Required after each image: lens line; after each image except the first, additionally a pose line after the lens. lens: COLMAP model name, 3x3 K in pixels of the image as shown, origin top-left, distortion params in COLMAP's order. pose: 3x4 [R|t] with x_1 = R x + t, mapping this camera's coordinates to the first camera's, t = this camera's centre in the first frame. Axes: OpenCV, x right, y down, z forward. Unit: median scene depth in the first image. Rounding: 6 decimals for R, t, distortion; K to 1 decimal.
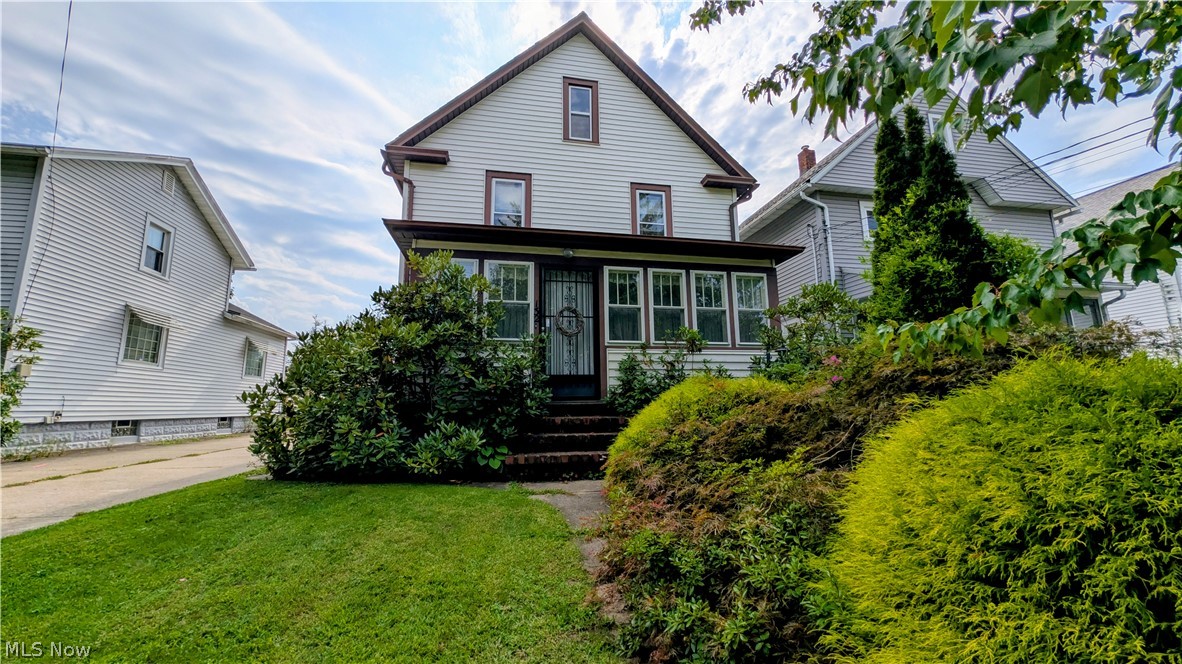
lens RADIAL K [[456.2, 0, 588.7], [0, 456.2, 334.9], [0, 0, 1]] dist [0.004399, 0.000455]
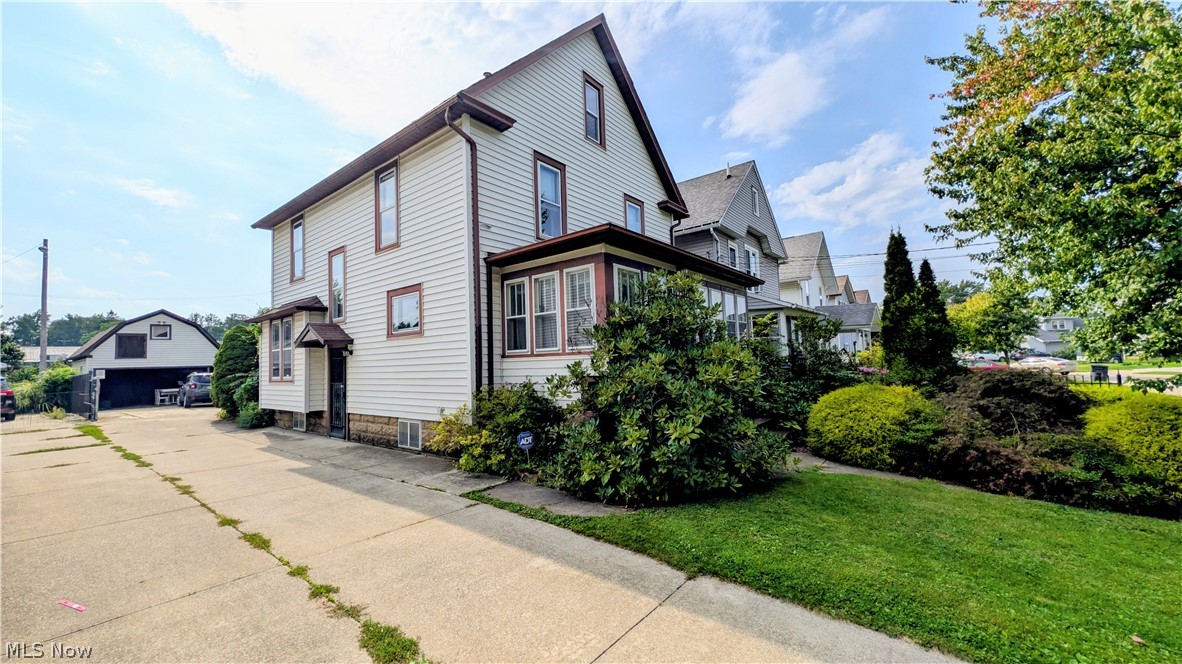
lens RADIAL K [[456.2, 0, 588.7], [0, 456.2, 334.9], [0, 0, 1]] dist [0.004399, 0.000455]
pose [[0.755662, 0.019714, 0.654665, -0.706135], [-0.075984, 0.995436, 0.057731, -0.047198], [-0.650540, -0.093369, 0.753711, 0.185552]]
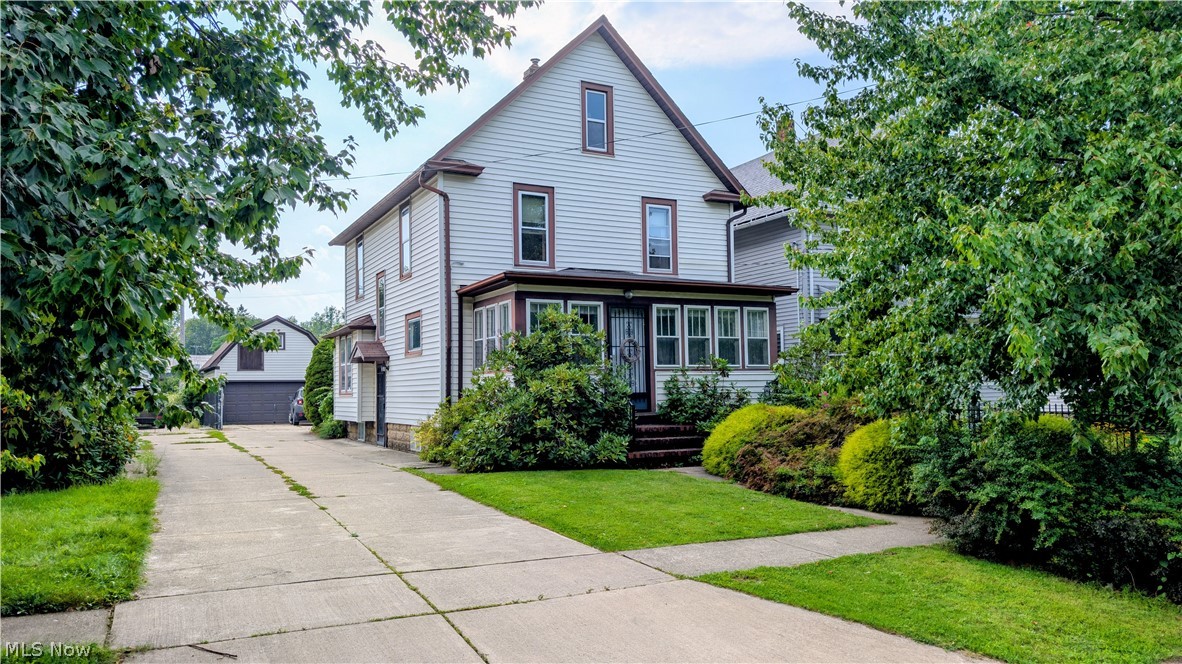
lens RADIAL K [[851.9, 0, 596.1], [0, 851.9, 349.9], [0, 0, 1]] dist [0.103899, -0.224354]
pose [[0.955999, 0.008733, 0.293240, -0.571380], [-0.040116, 0.994059, 0.101179, -0.184772], [-0.290614, -0.108490, 0.950670, -0.836371]]
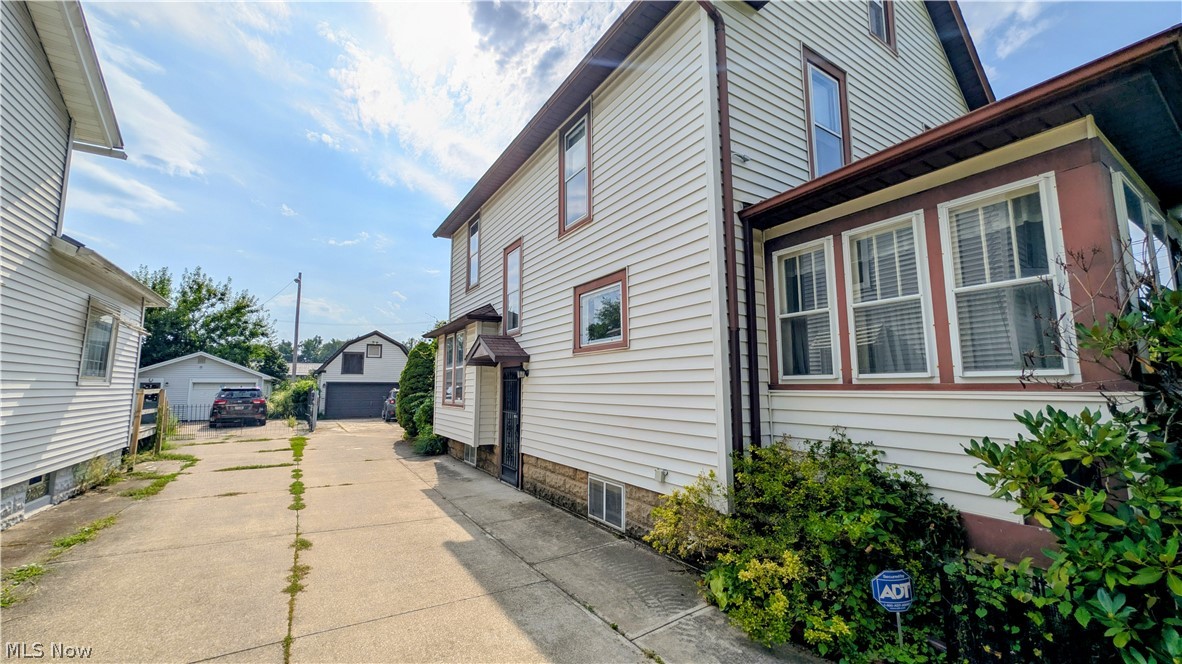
lens RADIAL K [[456.2, 0, 588.7], [0, 456.2, 334.9], [0, 0, 1]] dist [0.004399, 0.000455]
pose [[0.931286, 0.047337, 0.361201, -0.625728], [-0.062607, 0.997566, 0.030683, -0.004931], [-0.358870, -0.051189, 0.931983, 0.529830]]
